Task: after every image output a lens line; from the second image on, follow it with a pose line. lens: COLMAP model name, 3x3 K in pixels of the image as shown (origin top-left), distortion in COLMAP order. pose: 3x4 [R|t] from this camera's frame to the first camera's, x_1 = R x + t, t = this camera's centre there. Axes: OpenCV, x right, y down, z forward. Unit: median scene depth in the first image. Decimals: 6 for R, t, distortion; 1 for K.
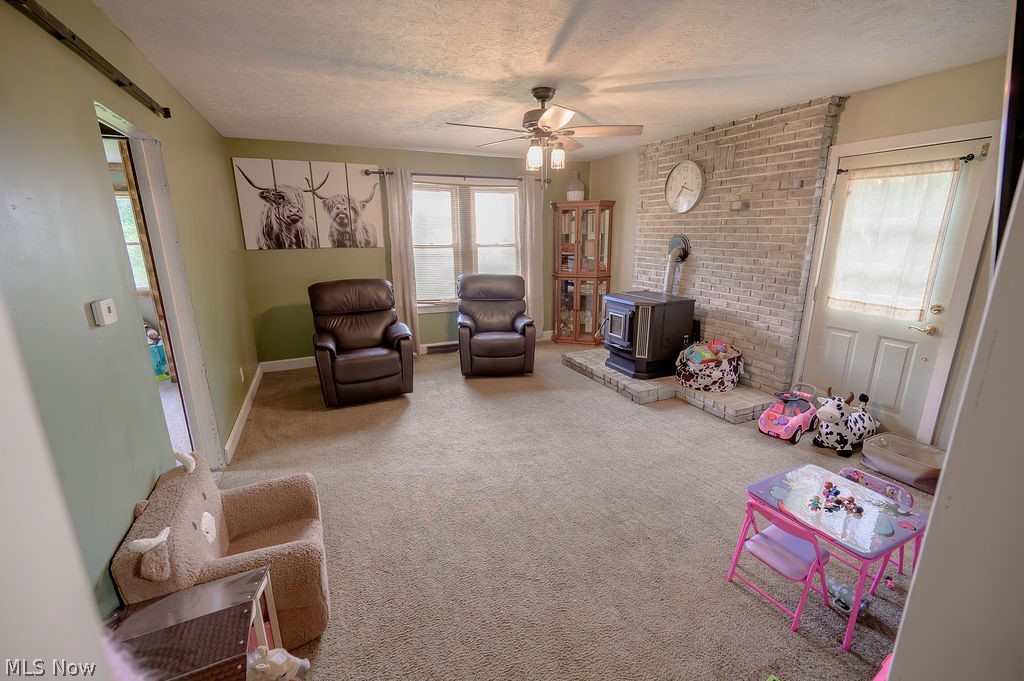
lens RADIAL K [[420.2, 0, 512.0], [0, 420.2, 340.5], [0, 0, 1]] dist [0.001717, -0.000270]
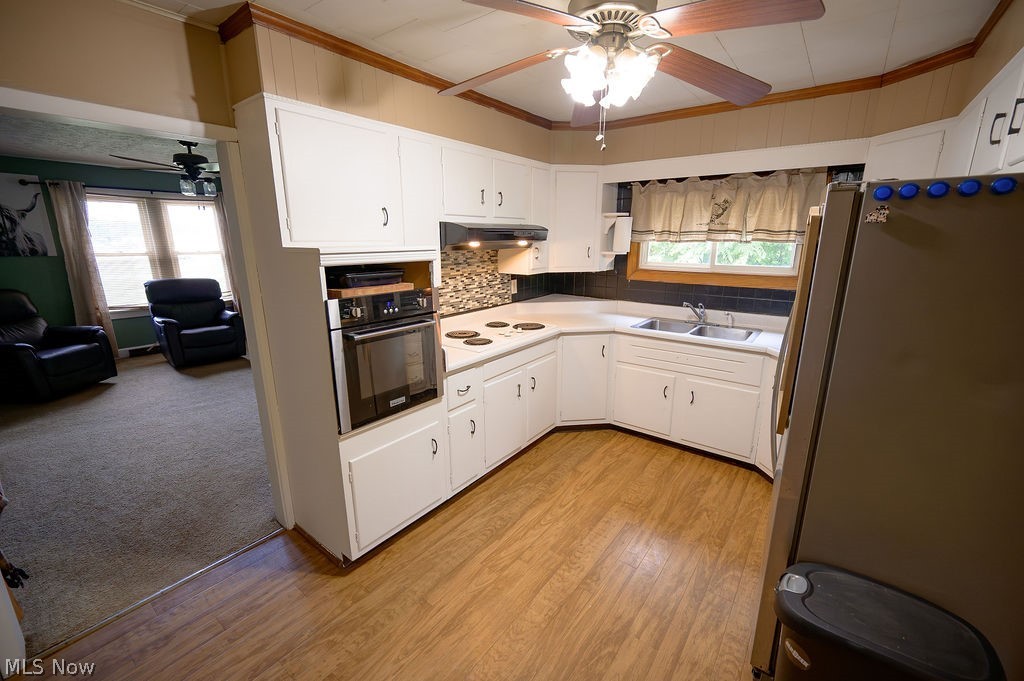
lens RADIAL K [[420.2, 0, 512.0], [0, 420.2, 340.5], [0, 0, 1]] dist [0.001717, -0.000270]
pose [[0.883880, -0.108299, 0.455002, 0.187238], [0.116964, 0.993094, 0.009164, 0.103996], [-0.452852, 0.045119, 0.890443, -0.406498]]
